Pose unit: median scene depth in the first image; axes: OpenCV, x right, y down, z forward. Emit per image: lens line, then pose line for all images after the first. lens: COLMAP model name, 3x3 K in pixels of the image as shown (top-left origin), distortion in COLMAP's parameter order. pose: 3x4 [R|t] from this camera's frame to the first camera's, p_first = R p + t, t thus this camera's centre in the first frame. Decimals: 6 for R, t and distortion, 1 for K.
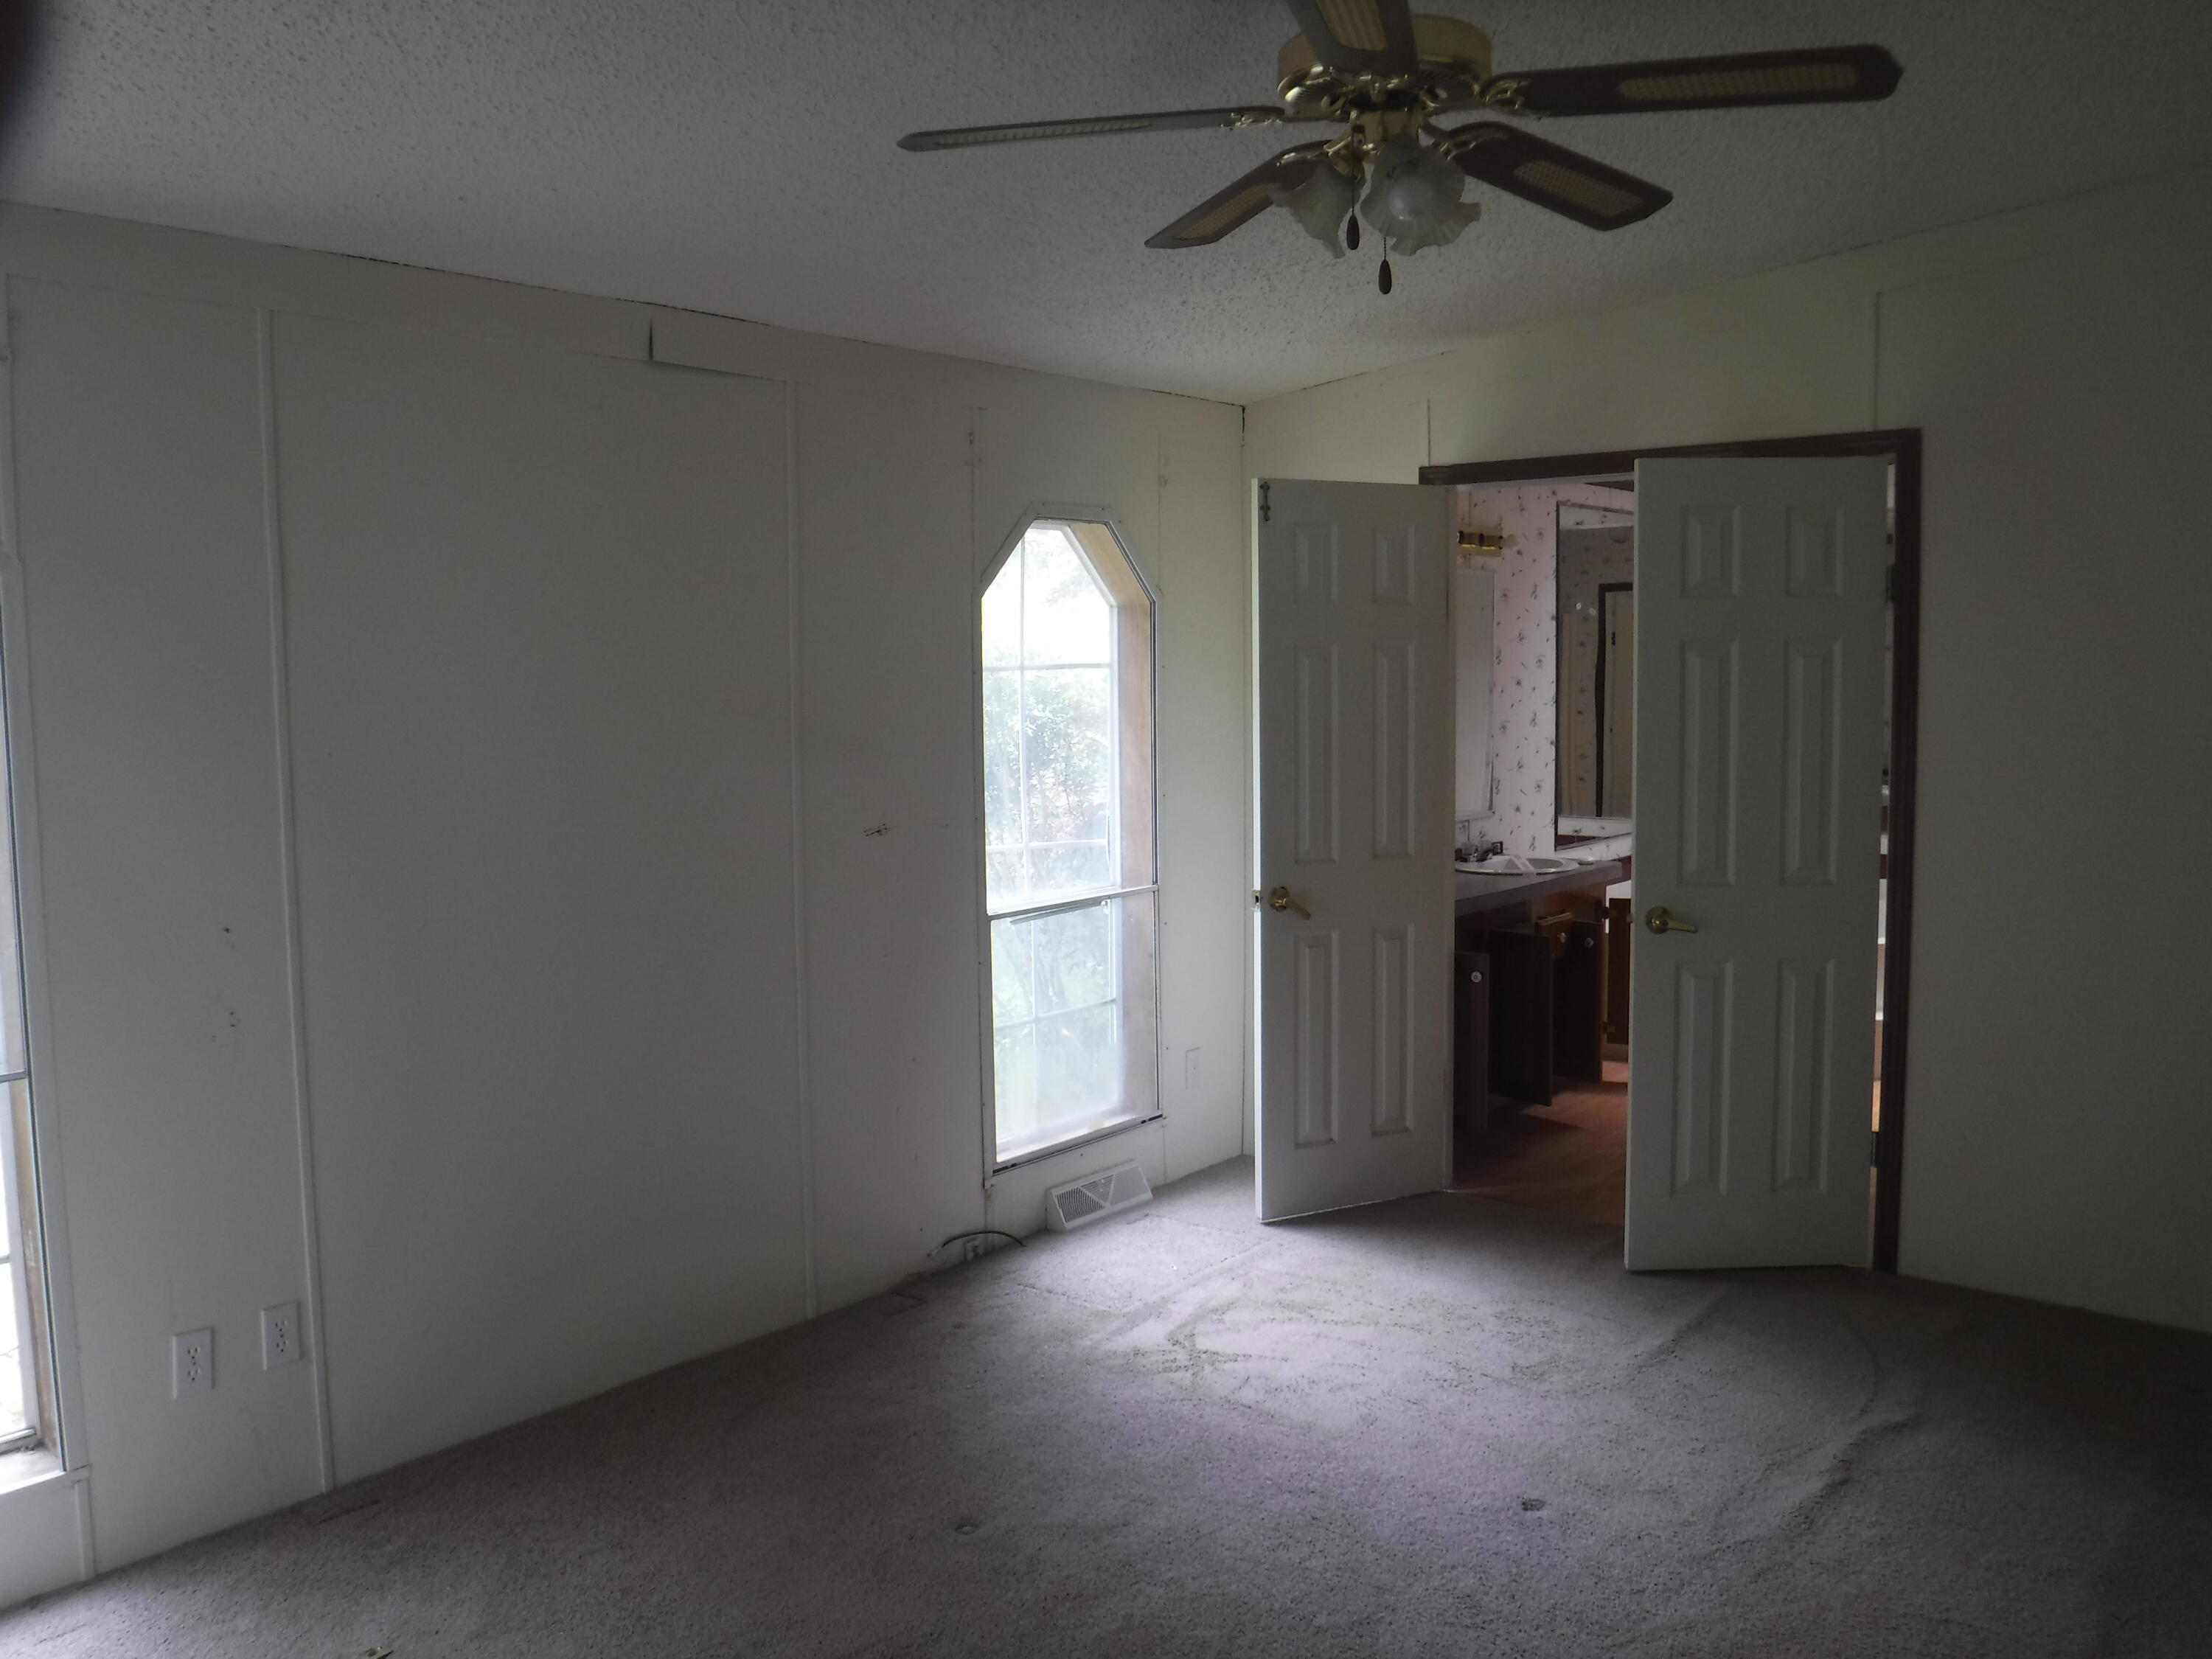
lens RADIAL K [[1819.5, 0, 1084.1], [0, 1819.5, 836.6], [0, 0, 1]] dist [-0.102652, 0.047437]
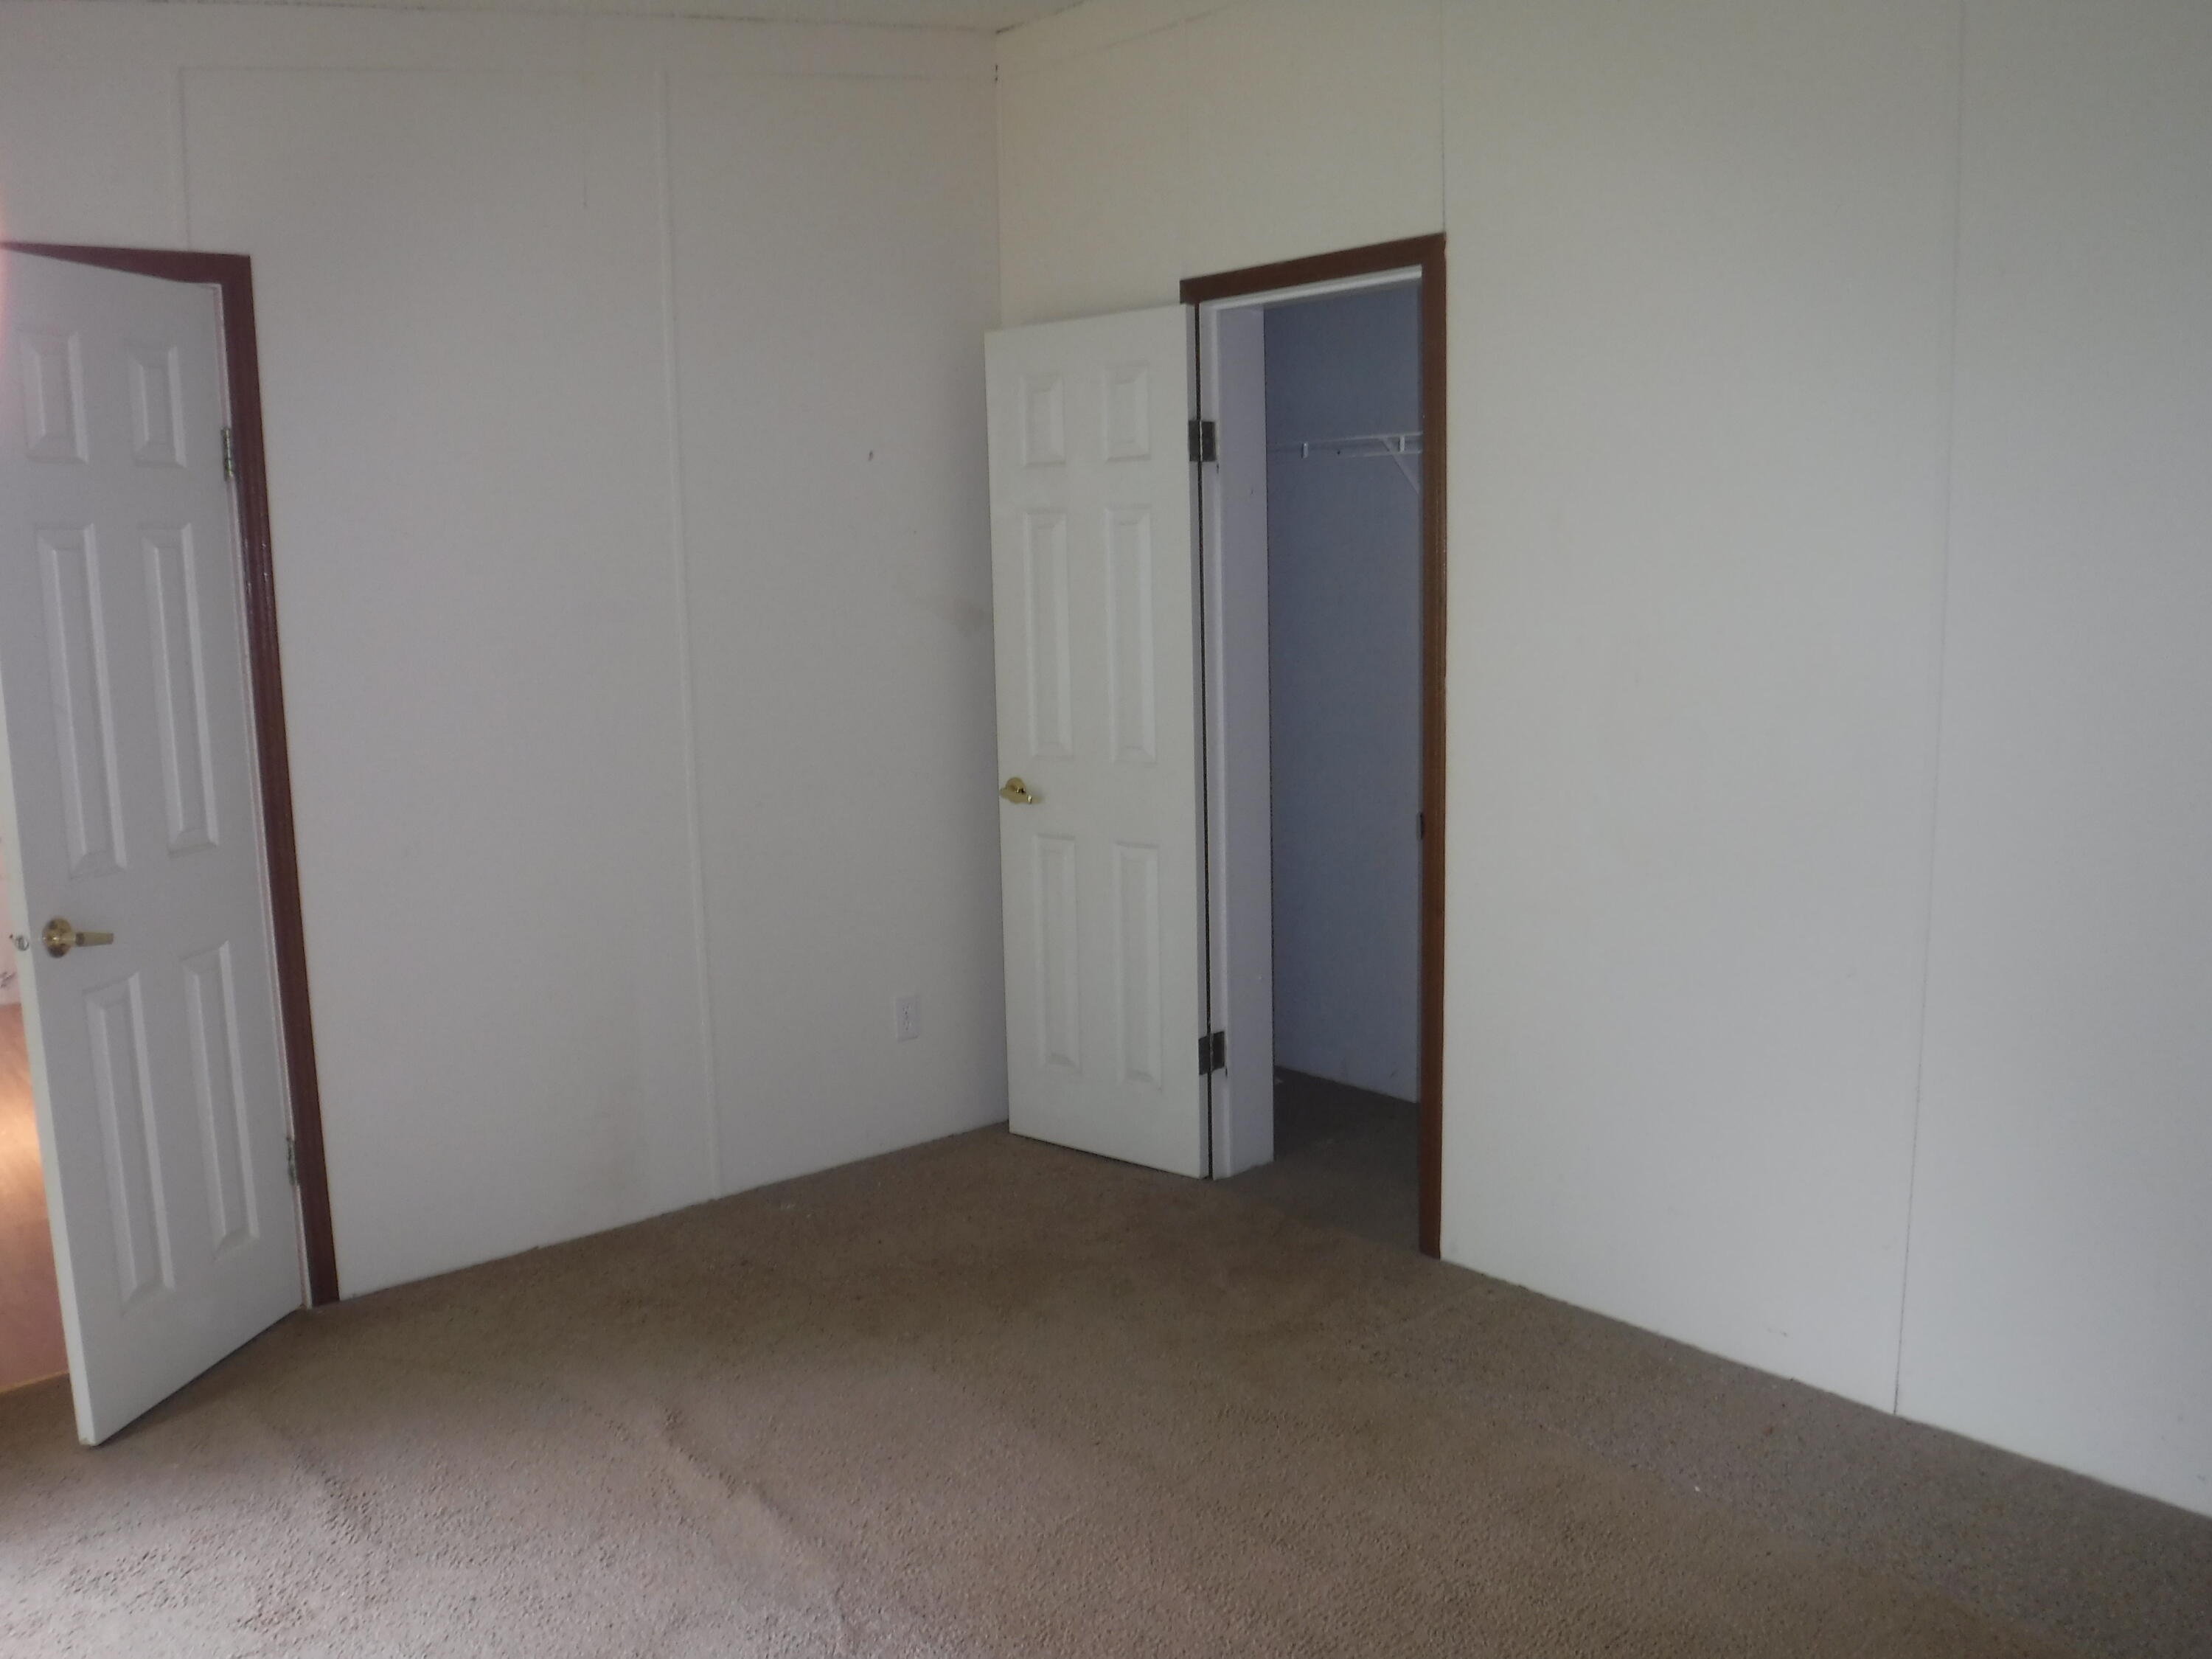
lens RADIAL K [[1819.5, 0, 1084.1], [0, 1819.5, 836.6], [0, 0, 1]] dist [-0.102652, 0.047437]
pose [[0.173062, -0.142717, 0.974516, -0.268056], [0.116720, 0.985445, 0.123589, -0.028699], [-0.977970, 0.092357, 0.187201, 0.512086]]
